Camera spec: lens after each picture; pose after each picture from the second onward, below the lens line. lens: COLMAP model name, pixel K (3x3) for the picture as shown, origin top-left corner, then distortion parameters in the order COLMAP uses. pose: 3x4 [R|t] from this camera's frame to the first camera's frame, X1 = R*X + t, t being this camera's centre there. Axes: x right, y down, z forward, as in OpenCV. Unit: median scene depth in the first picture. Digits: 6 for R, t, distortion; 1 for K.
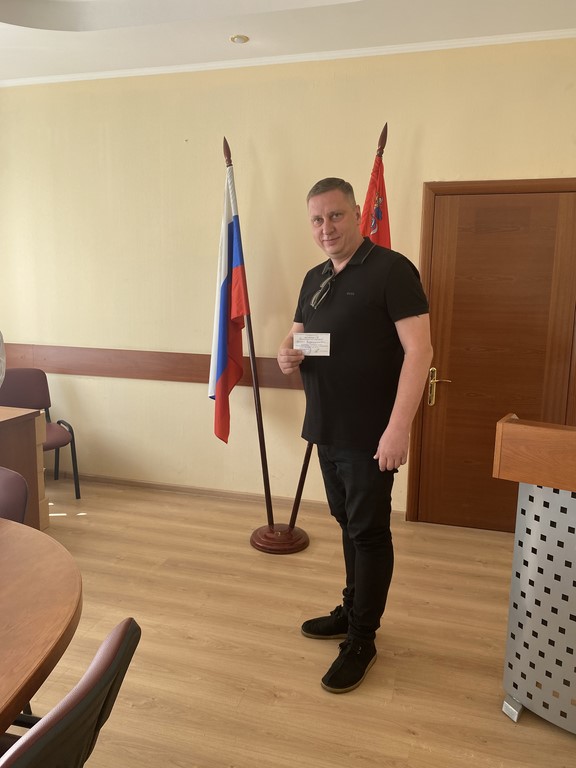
lens RADIAL K [[583.4, 0, 289.7], [0, 583.4, 380.2], [0, 0, 1]] dist [-0.012344, 0.008344]
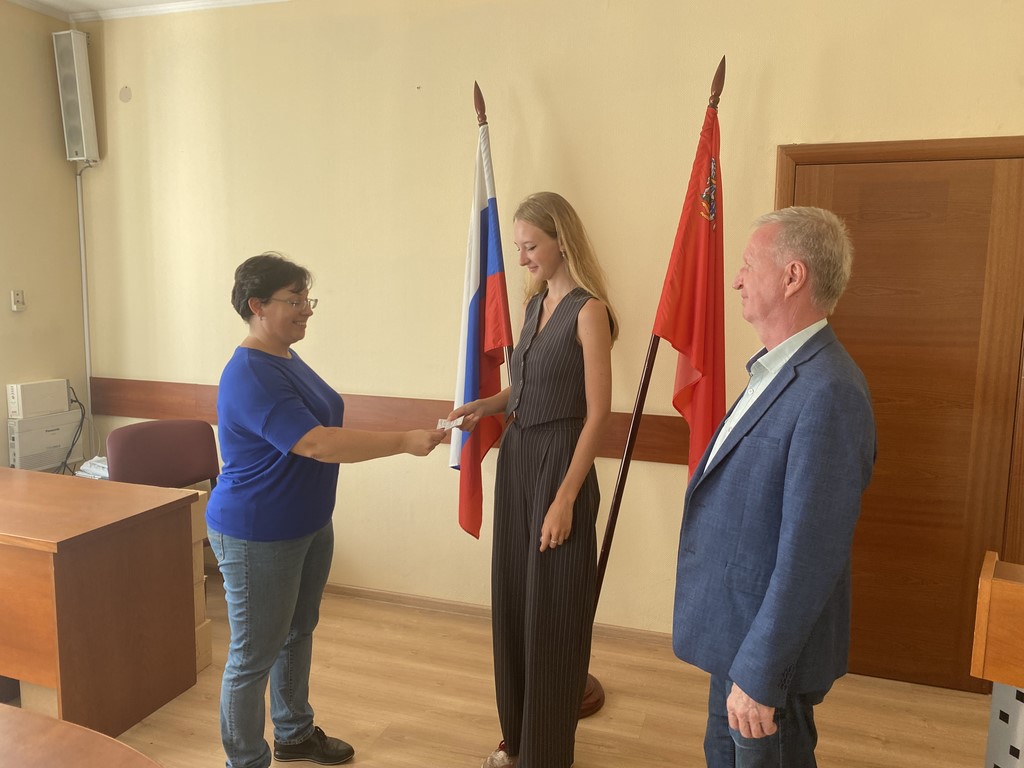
lens RADIAL K [[777.8, 0, 516.2], [0, 777.8, 381.6], [0, 0, 1]] dist [-0.012344, 0.008344]
pose [[0.999094, 0.001418, -0.042545, -0.028292], [-0.002684, 0.999555, -0.029713, -0.048008], [0.042484, 0.029801, 0.998653, 0.123861]]
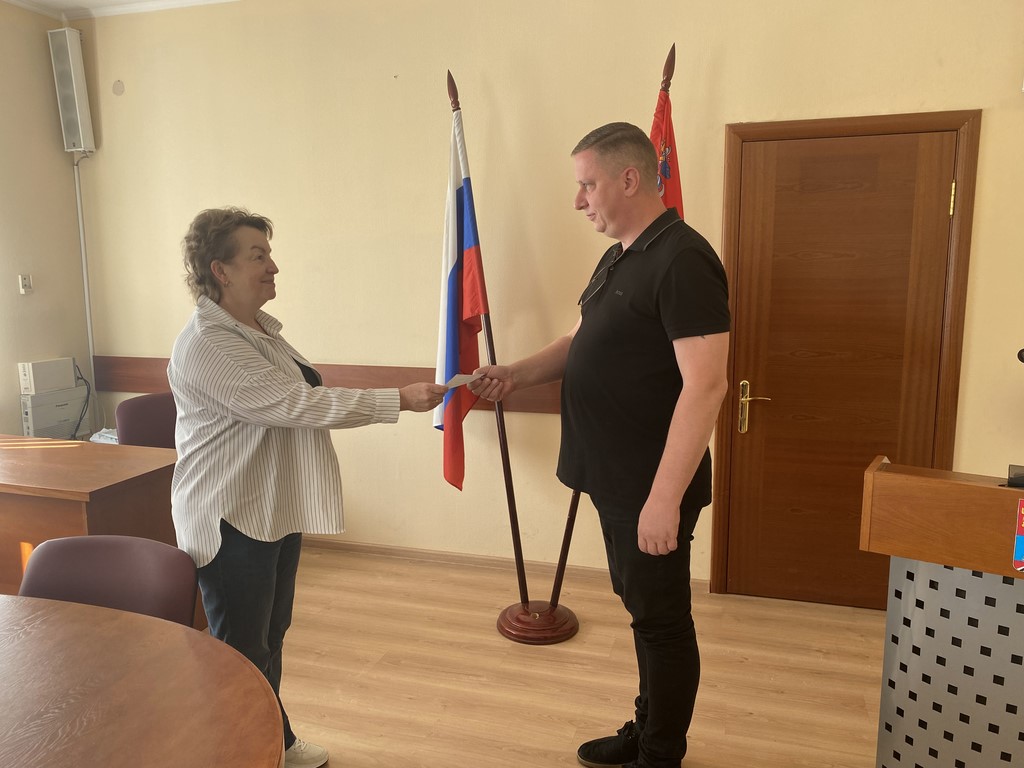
lens RADIAL K [[777.8, 0, 507.0], [0, 777.8, 388.1], [0, 0, 1]] dist [-0.012344, 0.008344]
pose [[0.999383, -0.022280, -0.027160, -0.022639], [0.022248, 0.999751, -0.001492, -0.018342], [0.027186, 0.000887, 0.999630, 0.032672]]
